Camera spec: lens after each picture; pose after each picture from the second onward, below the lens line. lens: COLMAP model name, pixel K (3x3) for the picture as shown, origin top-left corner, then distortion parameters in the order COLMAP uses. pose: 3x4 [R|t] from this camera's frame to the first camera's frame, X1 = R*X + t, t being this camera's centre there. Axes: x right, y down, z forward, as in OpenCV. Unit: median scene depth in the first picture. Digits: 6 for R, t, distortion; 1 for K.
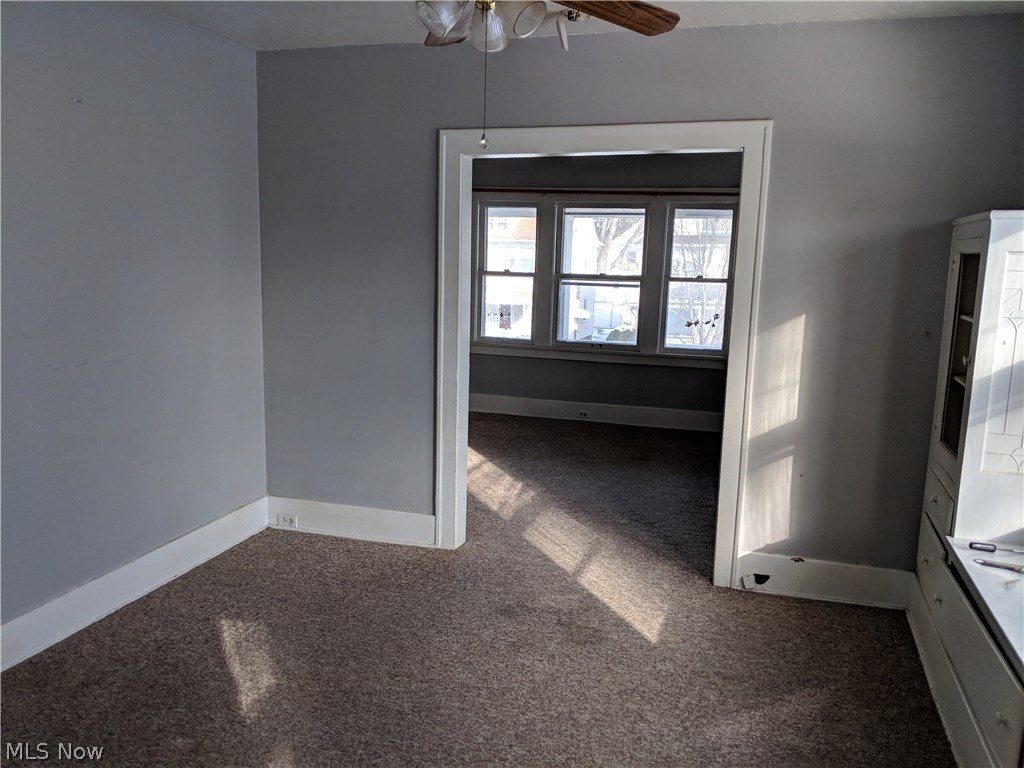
lens RADIAL K [[806.5, 0, 518.5], [0, 806.5, 386.2], [0, 0, 1]] dist [0.230018, -0.001884]
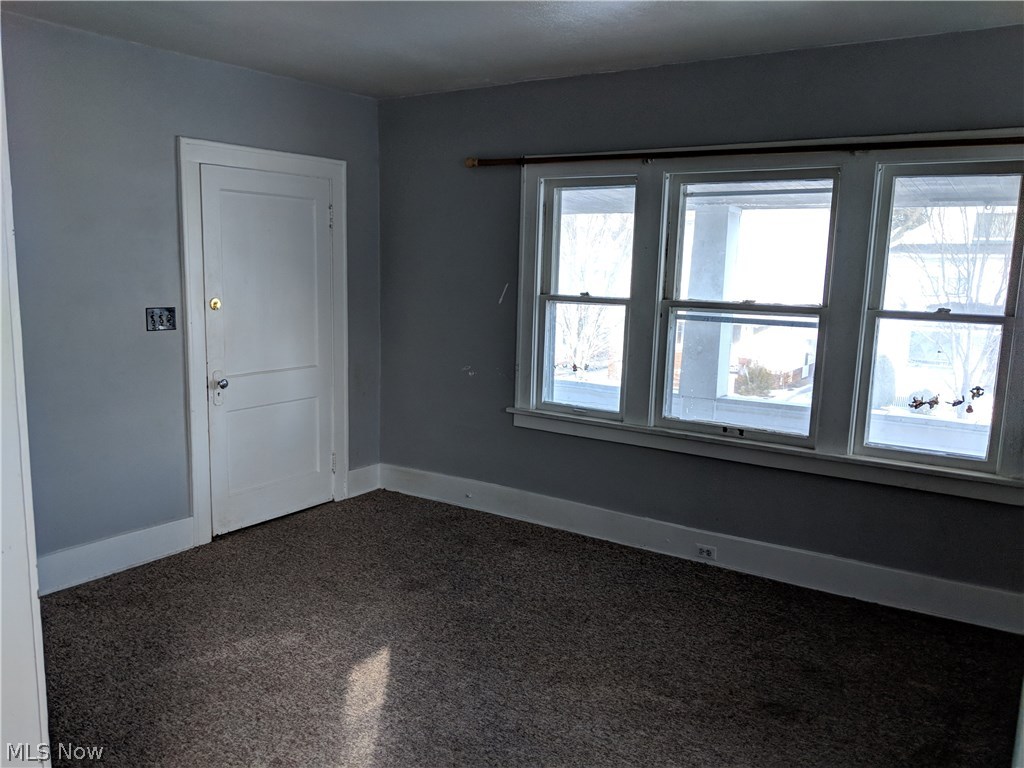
lens RADIAL K [[810.5, 0, 508.6], [0, 810.5, 402.9], [0, 0, 1]] dist [0.029816, -0.010124]
pose [[0.956863, 0.041468, -0.287565, 0.108588], [-0.040599, 0.999135, 0.008986, -0.068072], [0.287689, 0.003076, 0.957719, 0.427667]]
